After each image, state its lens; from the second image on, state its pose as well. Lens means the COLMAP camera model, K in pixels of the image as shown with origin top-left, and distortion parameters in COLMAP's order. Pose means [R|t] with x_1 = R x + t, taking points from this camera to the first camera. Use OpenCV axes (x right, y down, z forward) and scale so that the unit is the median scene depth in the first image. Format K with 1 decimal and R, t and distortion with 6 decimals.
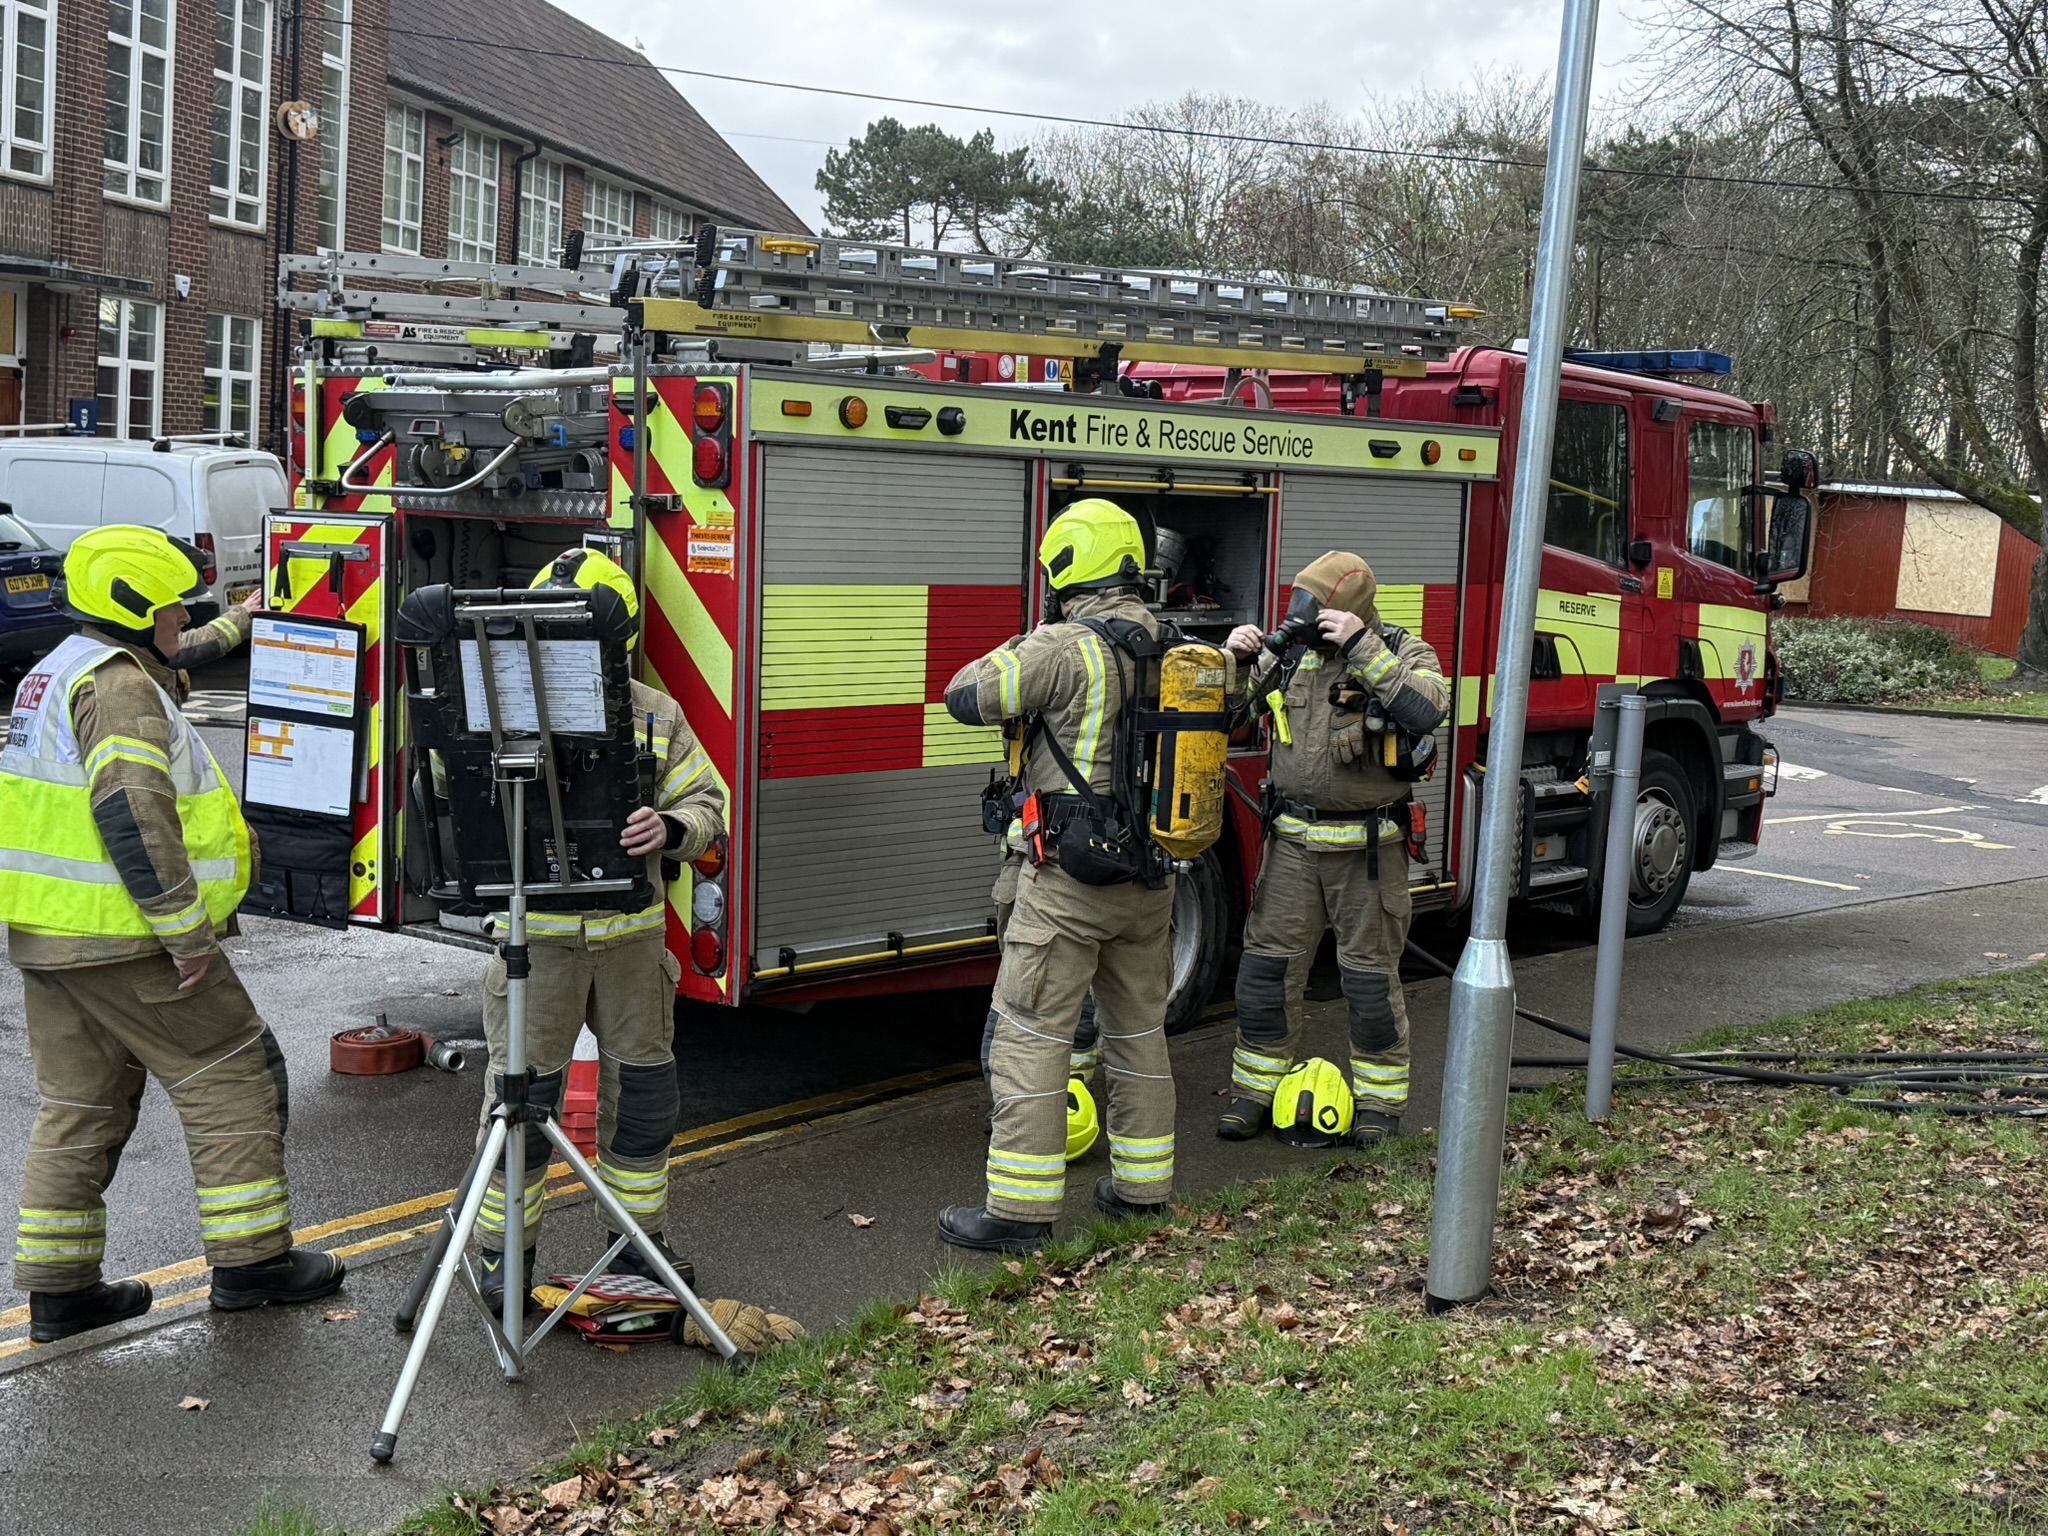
lens RADIAL K [[2621.8, 0, 1024.0], [0, 2621.8, 768.0], [0, 0, 1]] dist [0.125732, -0.056405]
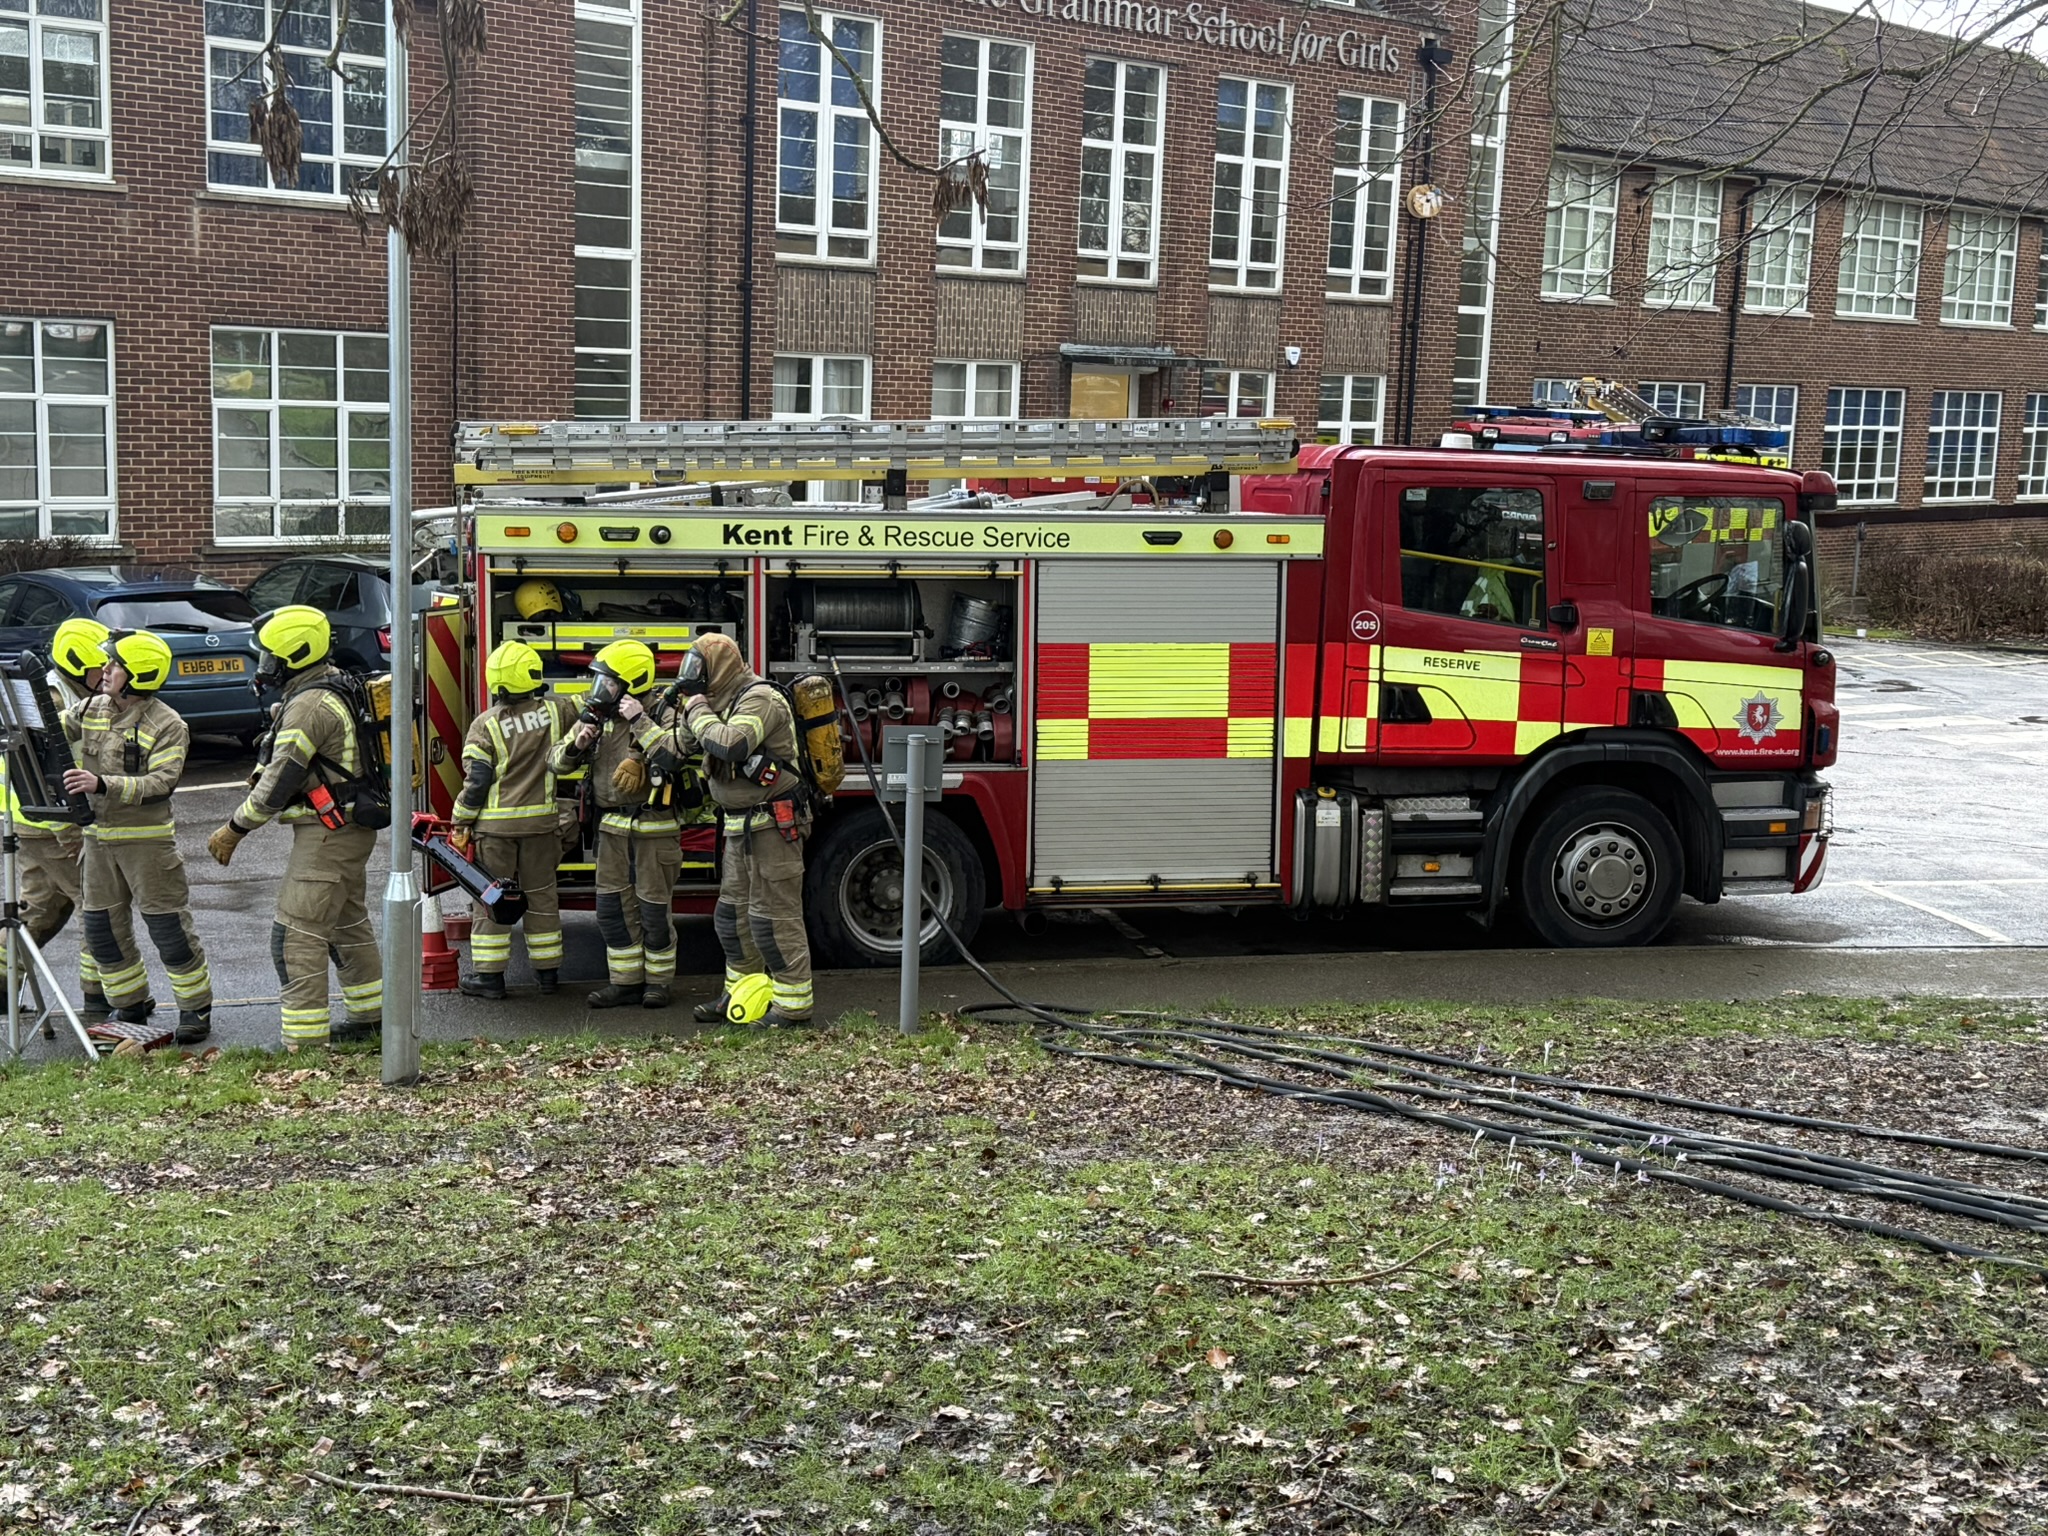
lens RADIAL K [[2621.8, 0, 1024.0], [0, 2621.8, 768.0], [0, 0, 1]] dist [0.125732, -0.056405]
pose [[0.805162, 0.045669, -0.591294, 0.778734], [-0.044869, 0.998864, 0.016050, -0.024949], [0.591355, 0.013608, 0.806296, -0.061592]]
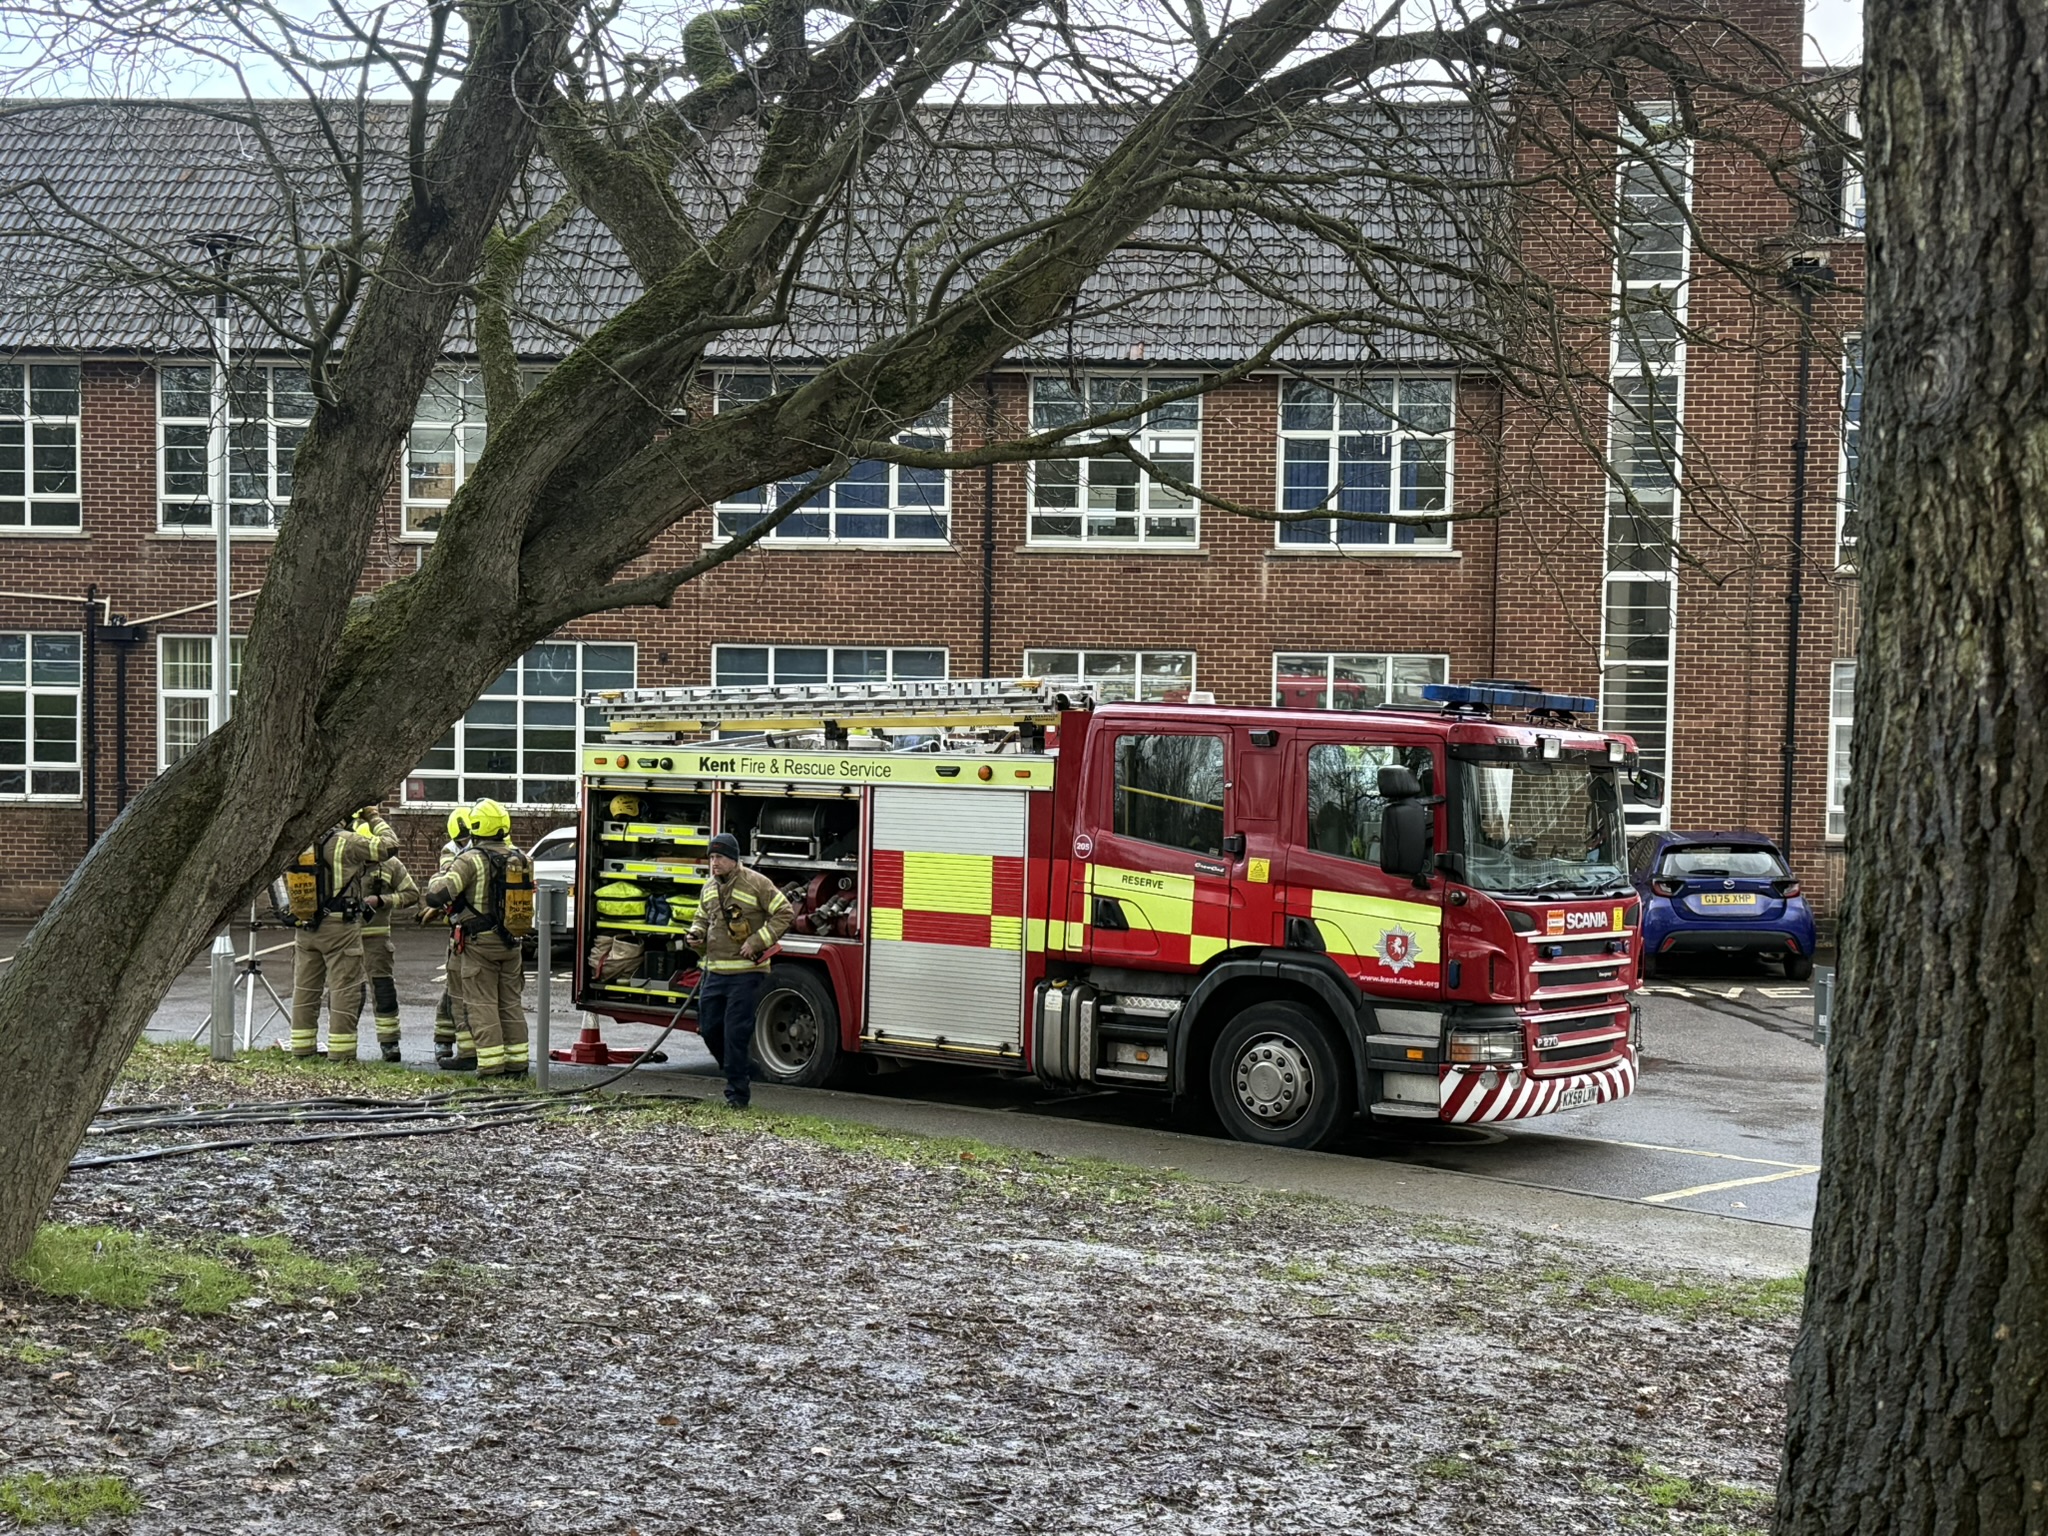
lens RADIAL K [[2621.8, 0, 1024.0], [0, 2621.8, 768.0], [0, 0, 1]] dist [0.125732, -0.056405]
pose [[0.083137, -0.031705, -0.996034, 1.642991], [-0.123961, 0.991402, -0.041904, -0.055886], [0.988798, 0.126953, 0.078492, 0.849494]]
